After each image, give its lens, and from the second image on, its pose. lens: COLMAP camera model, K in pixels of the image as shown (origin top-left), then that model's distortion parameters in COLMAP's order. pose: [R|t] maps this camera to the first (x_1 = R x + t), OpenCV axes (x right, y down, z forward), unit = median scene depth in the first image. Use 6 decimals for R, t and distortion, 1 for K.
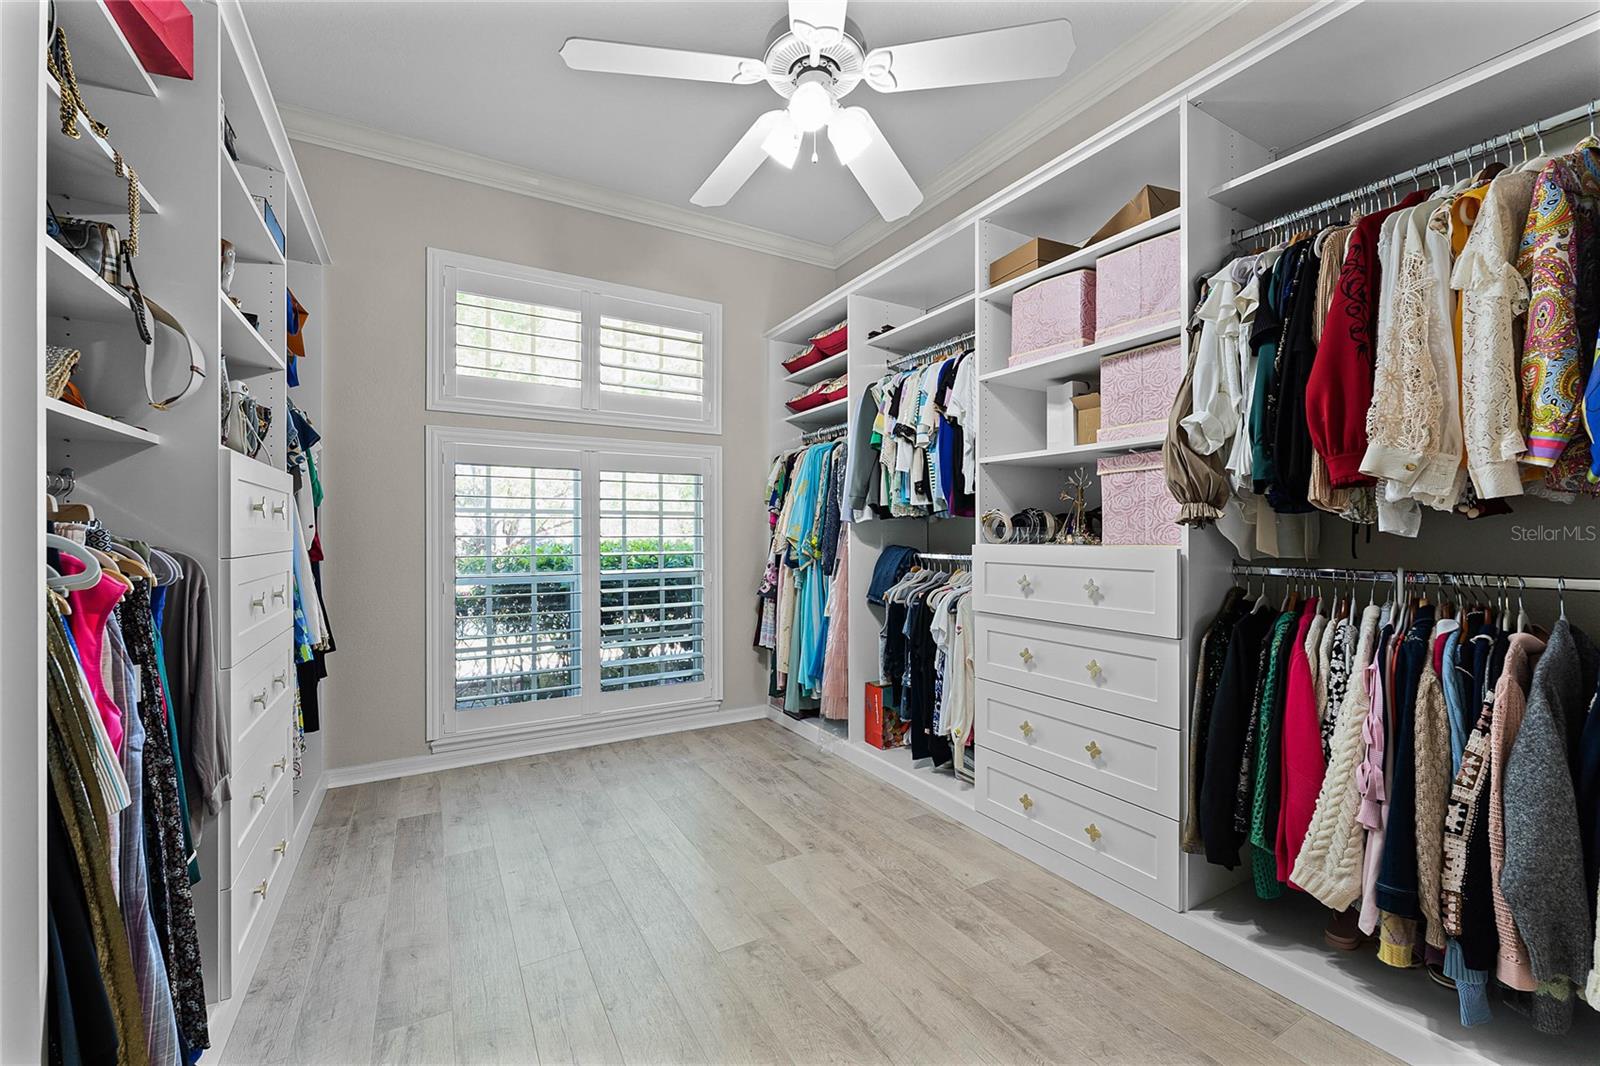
lens RADIAL K [[634.2, 0, 795.1], [0, 634.2, 529.3], [0, 0, 1]] dist [-0.000381, -0.000053]
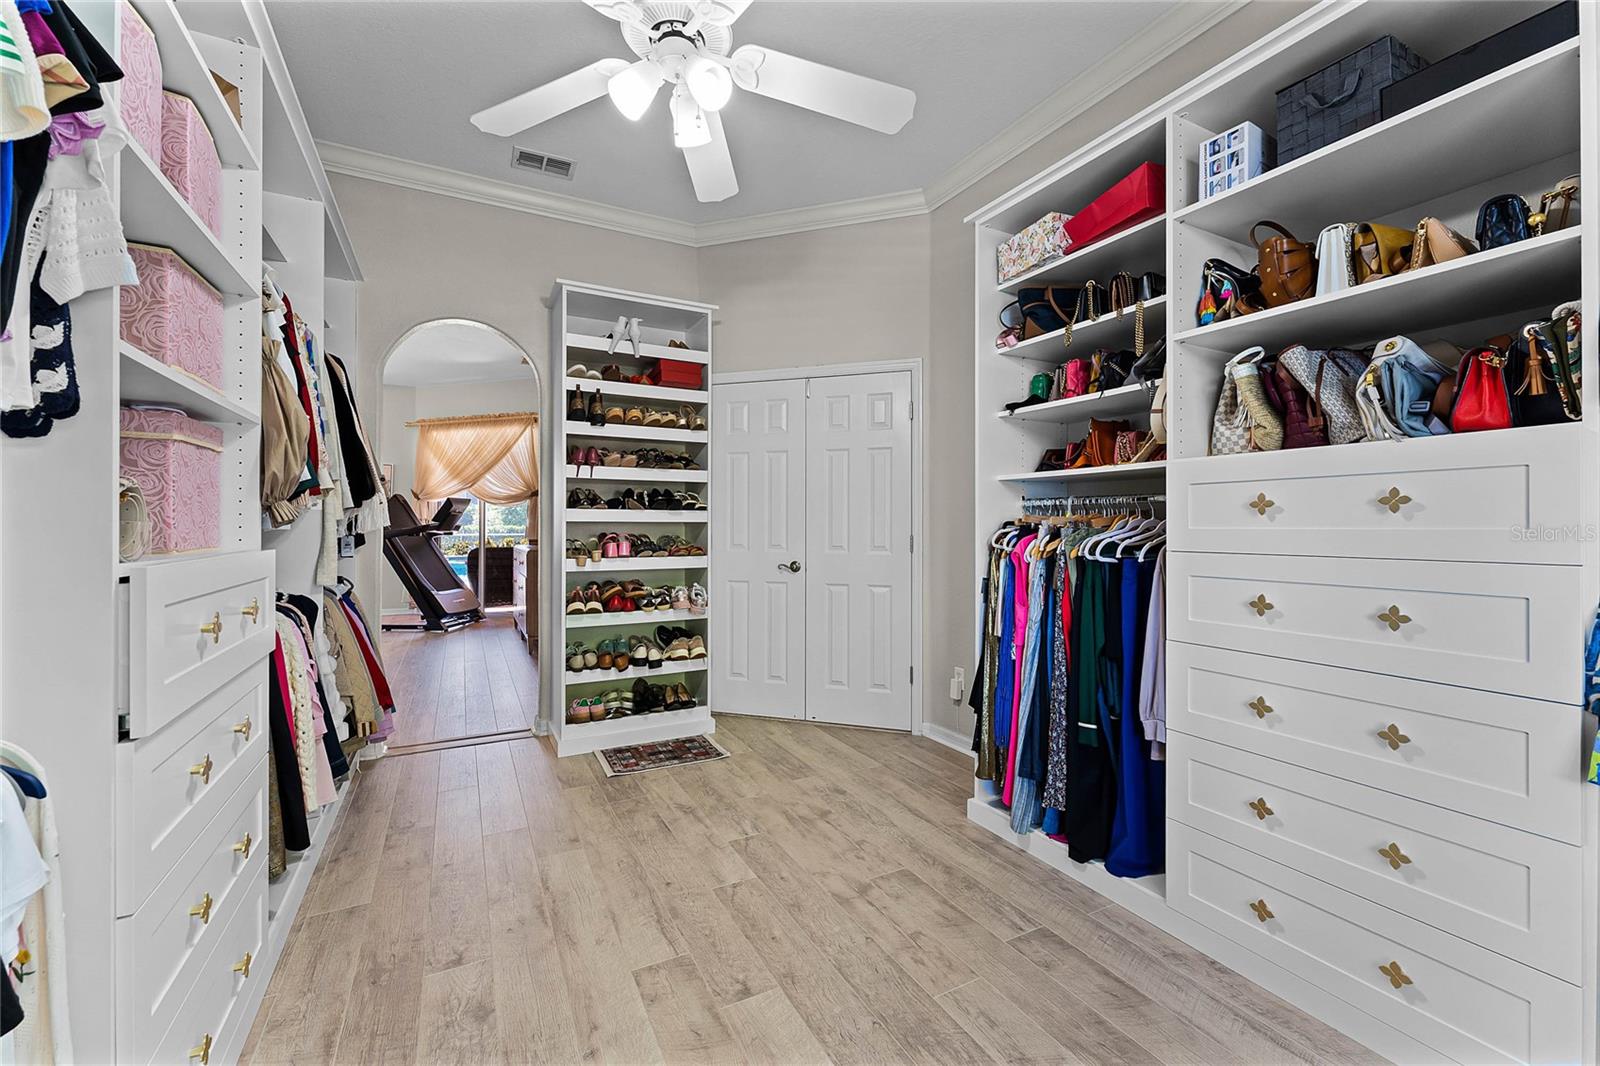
lens RADIAL K [[634.2, 0, 795.1], [0, 634.2, 529.3], [0, 0, 1]] dist [-0.000381, -0.000053]
pose [[-0.999318, -0.001102, 0.036909, -0.183241], [-0.001189, 0.999997, -0.002326, 0.004068], [-0.036906, -0.002368, -0.999316, 1.984070]]
